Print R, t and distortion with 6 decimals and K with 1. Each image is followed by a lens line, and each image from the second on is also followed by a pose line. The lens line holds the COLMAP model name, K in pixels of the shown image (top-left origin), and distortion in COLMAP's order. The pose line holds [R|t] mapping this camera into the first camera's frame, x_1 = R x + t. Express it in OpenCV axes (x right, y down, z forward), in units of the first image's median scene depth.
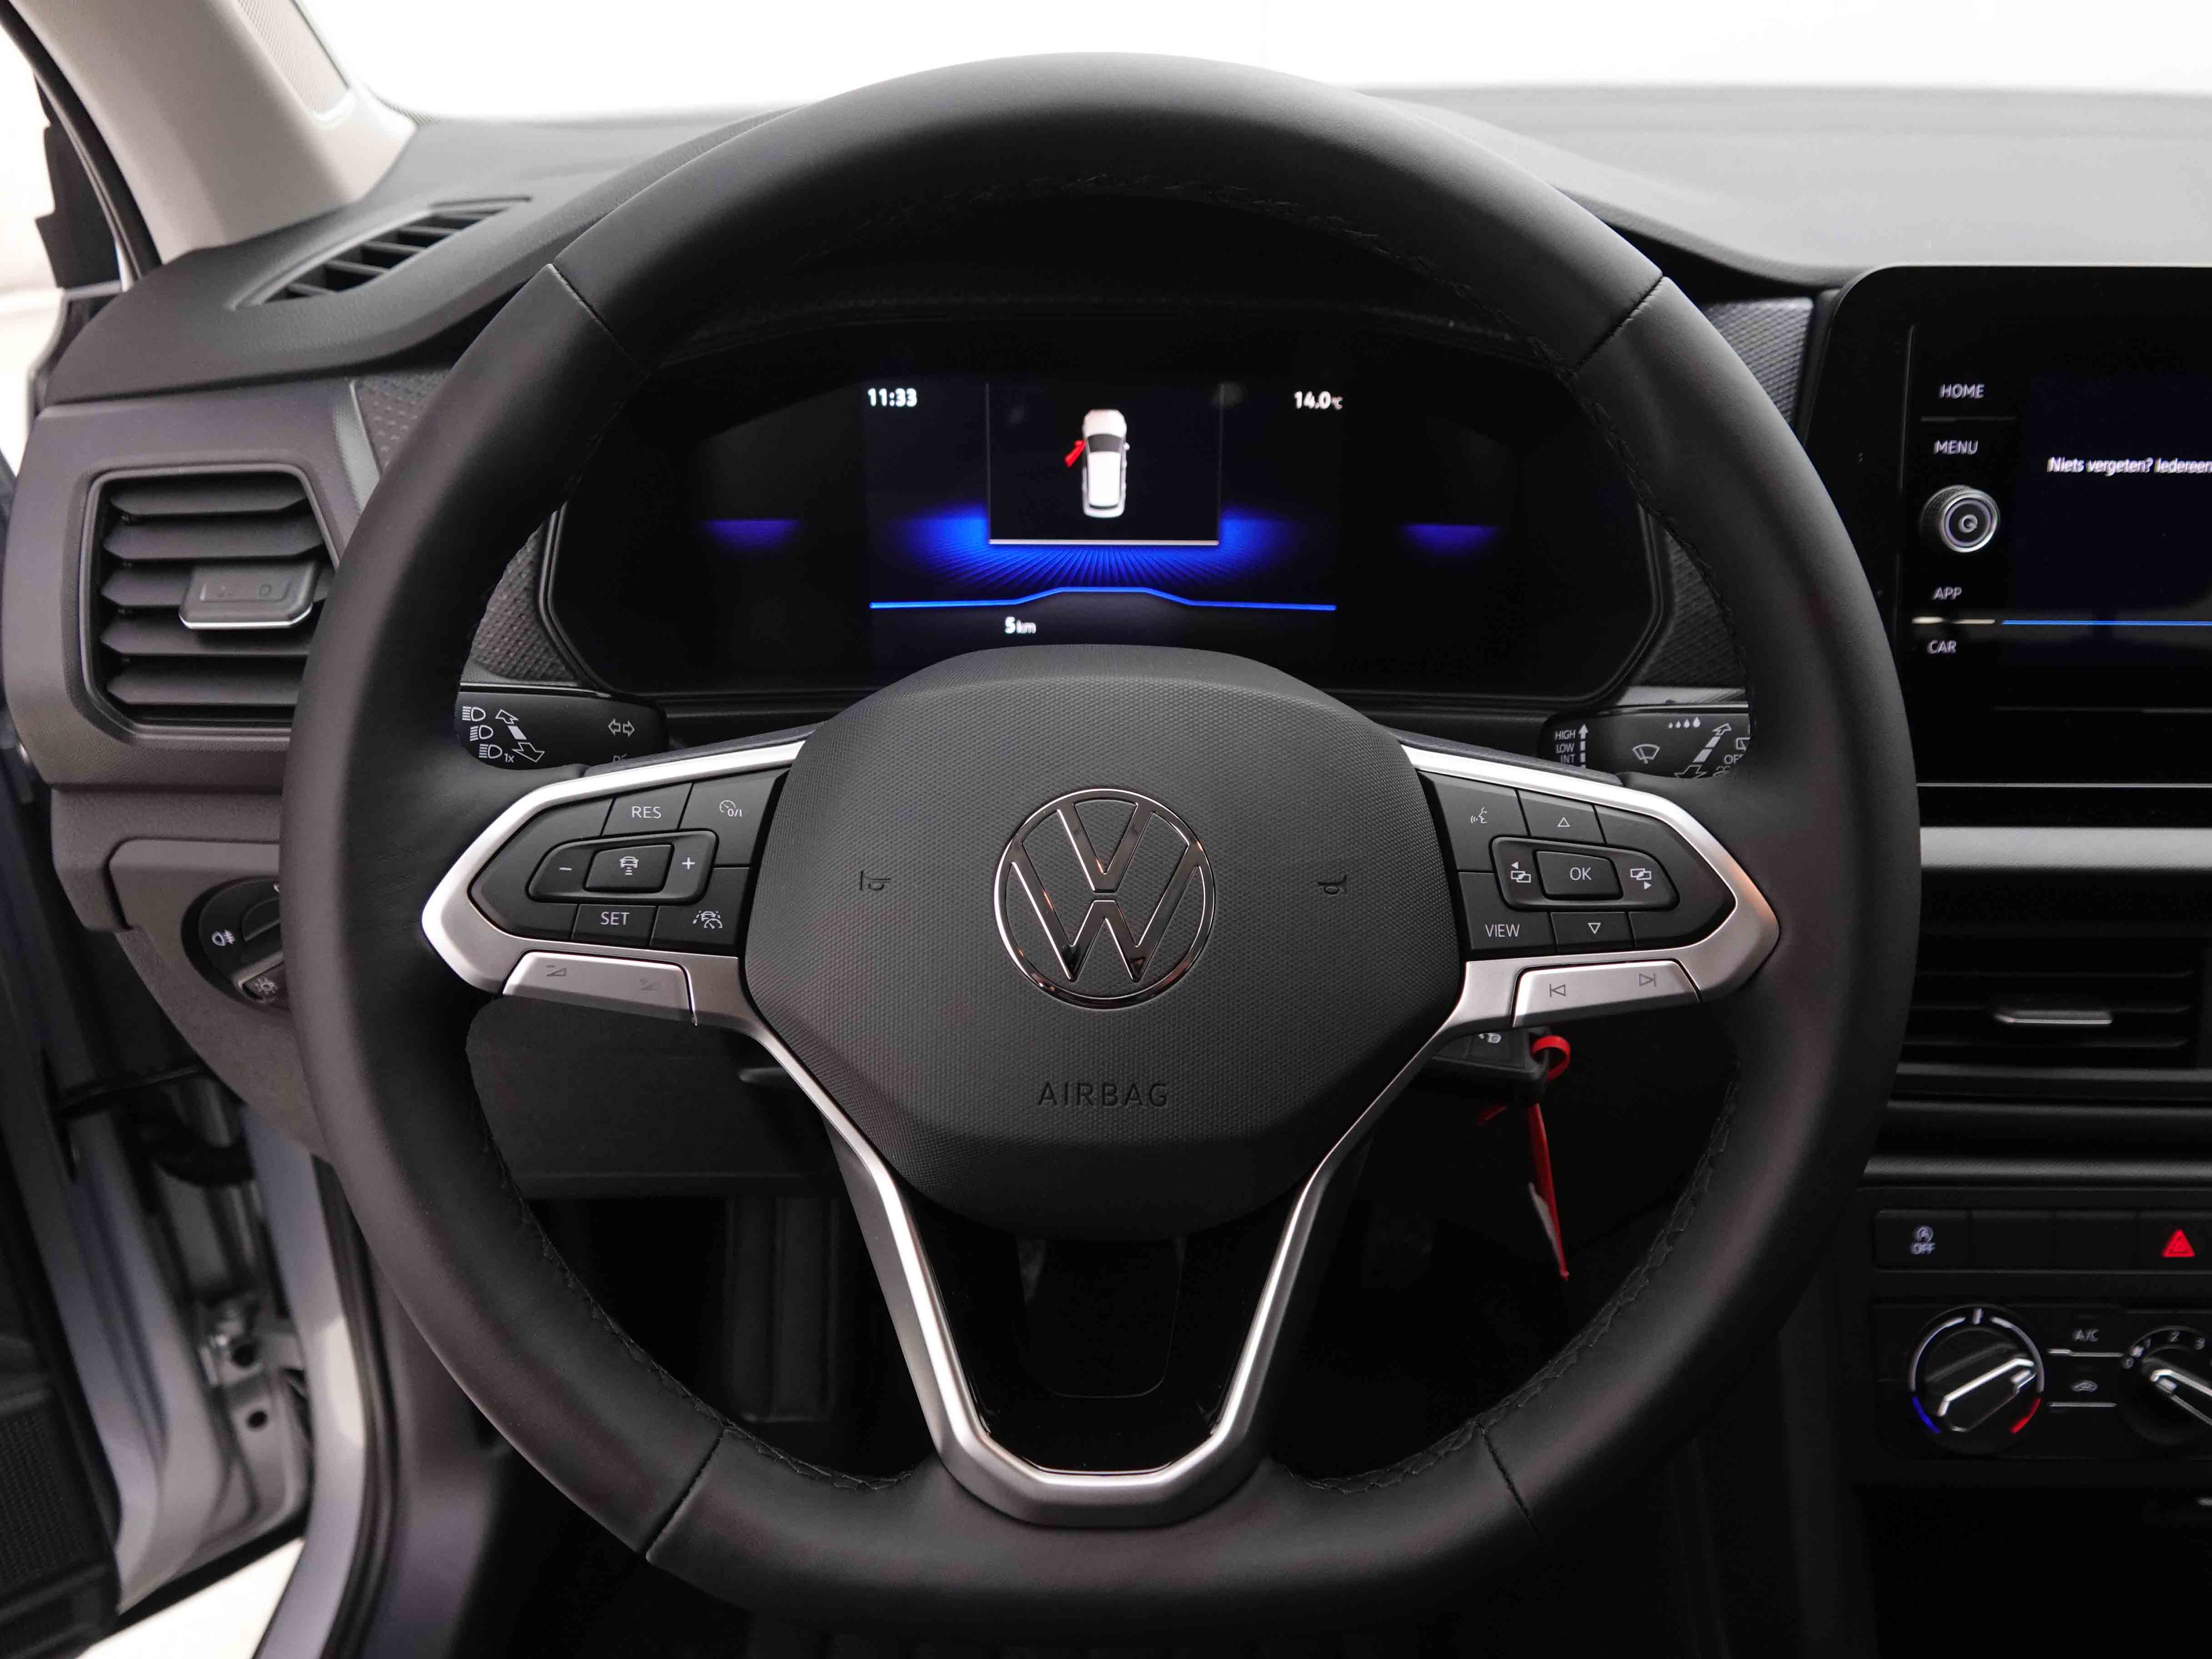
lens RADIAL K [[1739.0, 0, 1106.0], [0, 1739.0, 829.5], [0, 0, 1]] dist [0.004904, -0.008278]
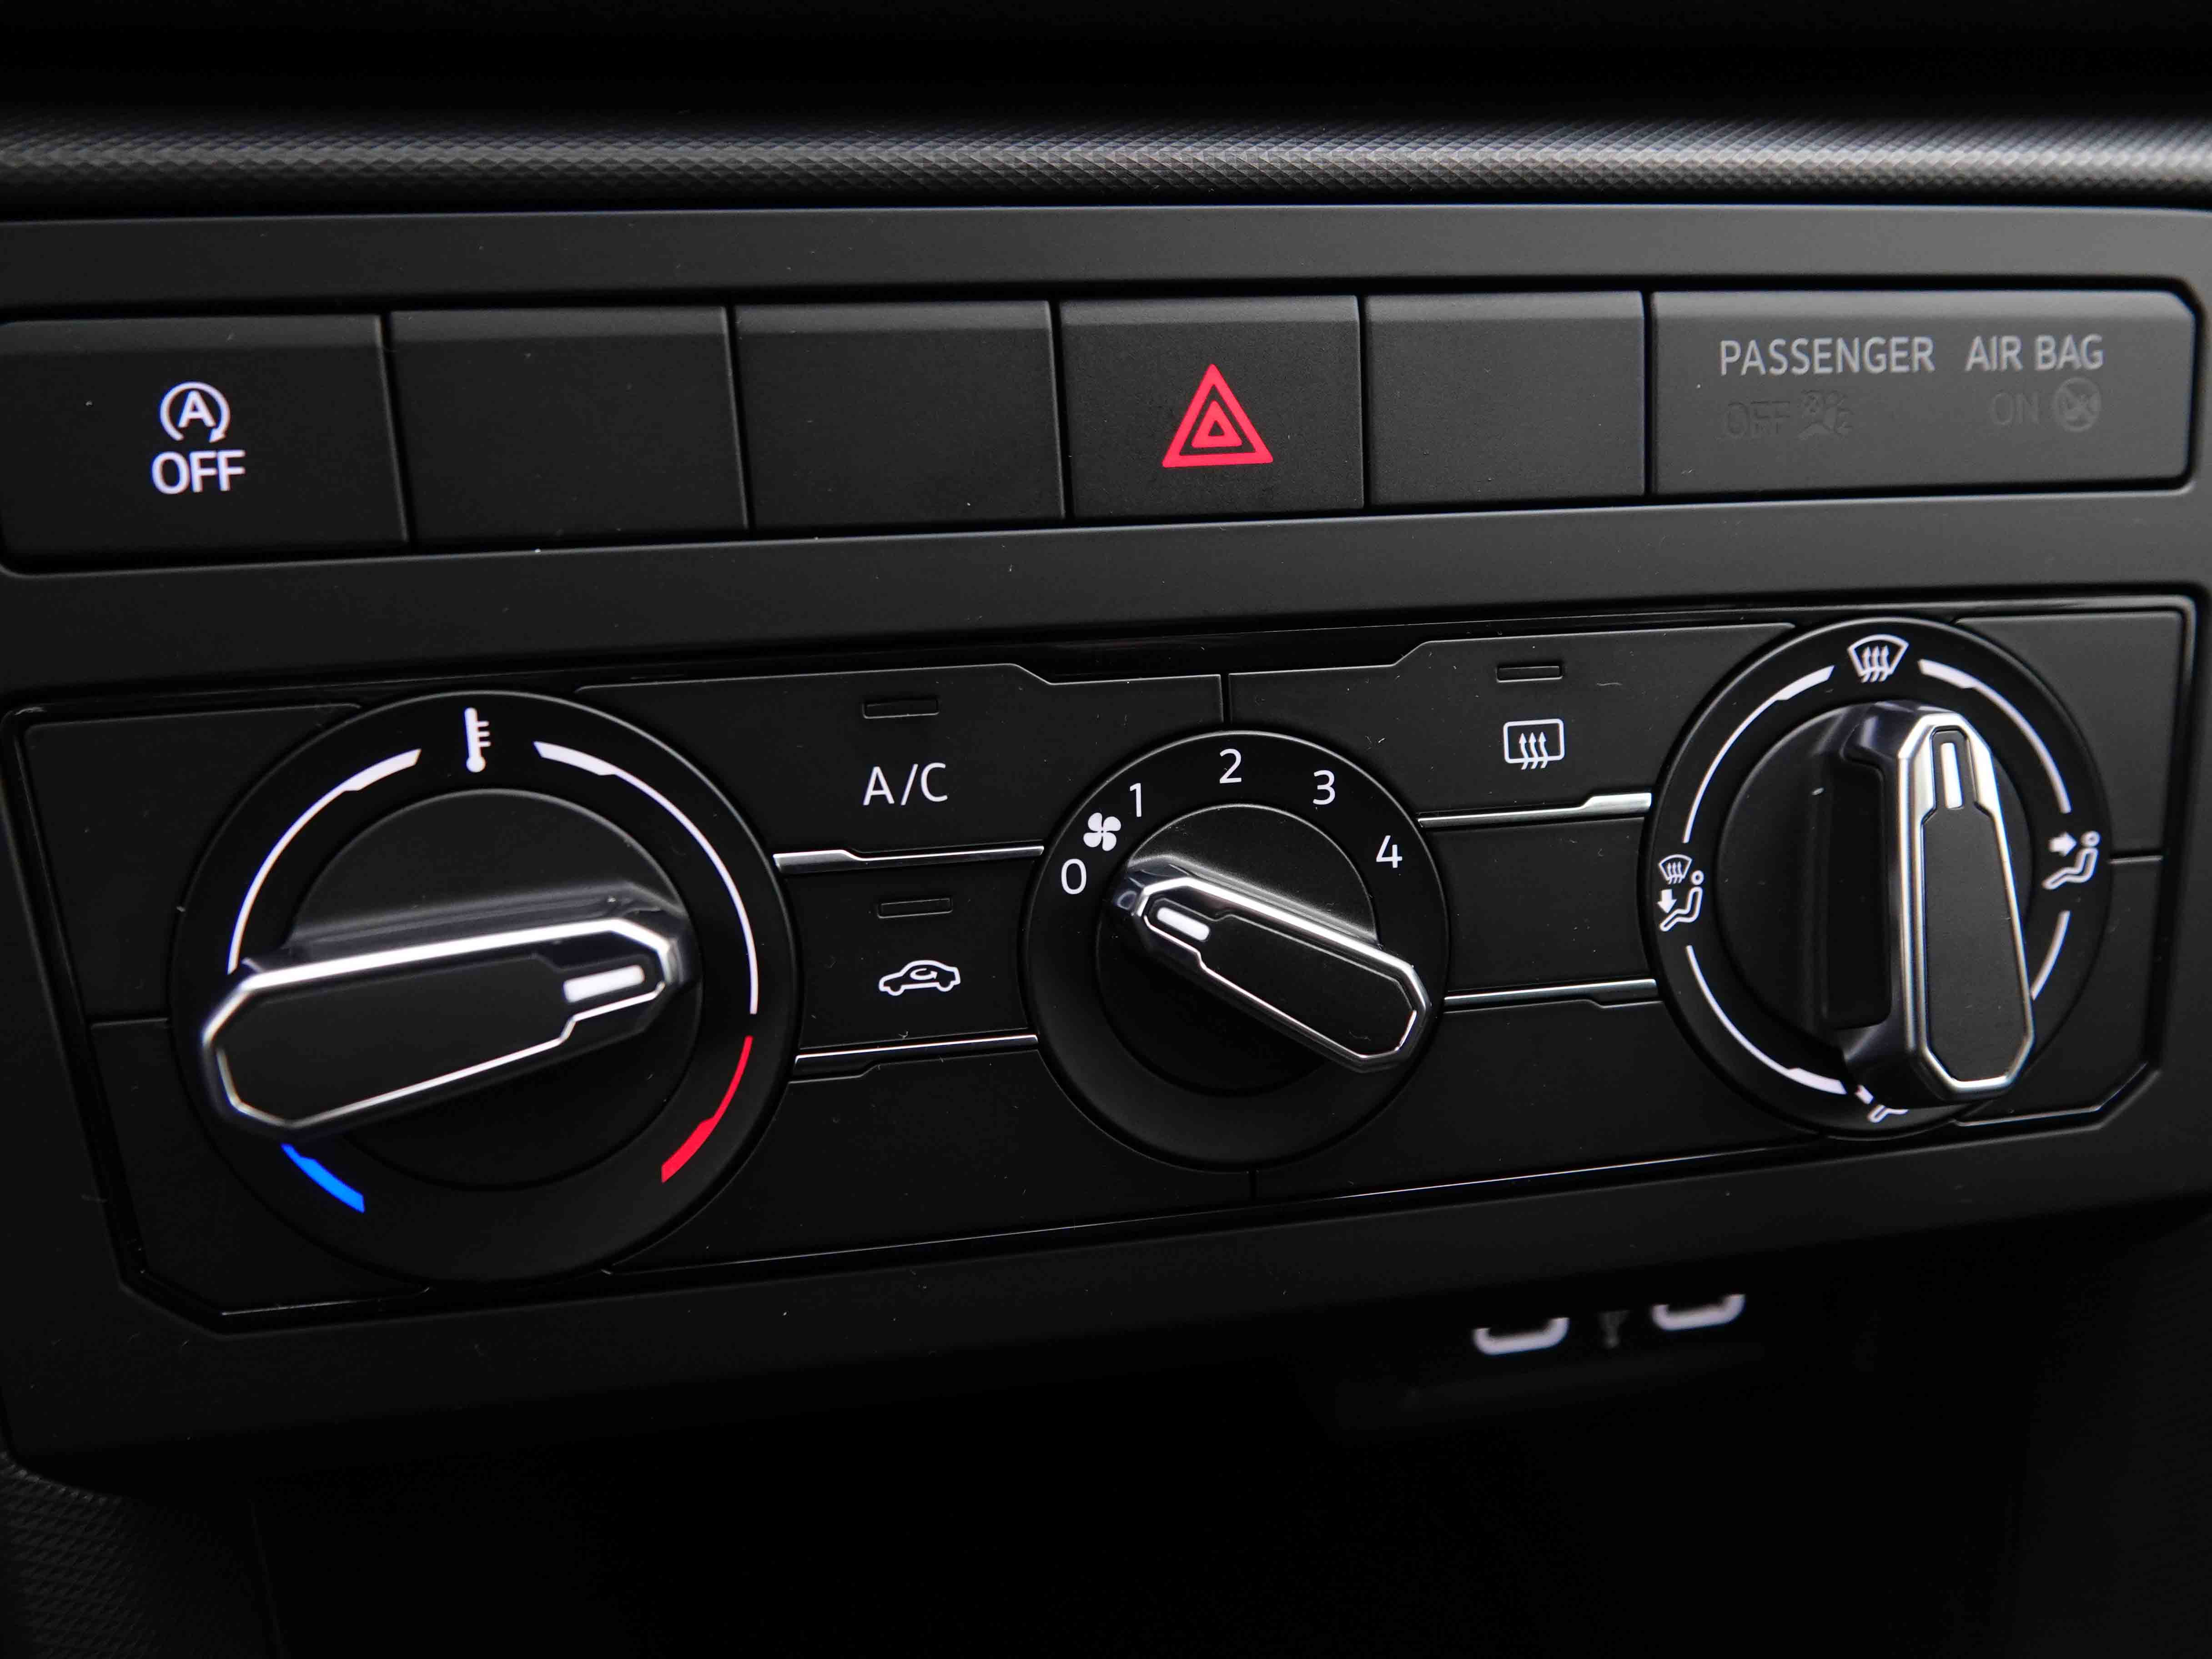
lens RADIAL K [[1739.0, 0, 1106.0], [0, 1739.0, 829.5], [0, 0, 1]] dist [0.004904, -0.008278]
pose [[0.981887, -0.076782, 0.173212, 0.547026], [0.072537, 0.996893, 0.030714, 0.291744], [-0.175032, -0.017593, 0.984406, 0.734095]]
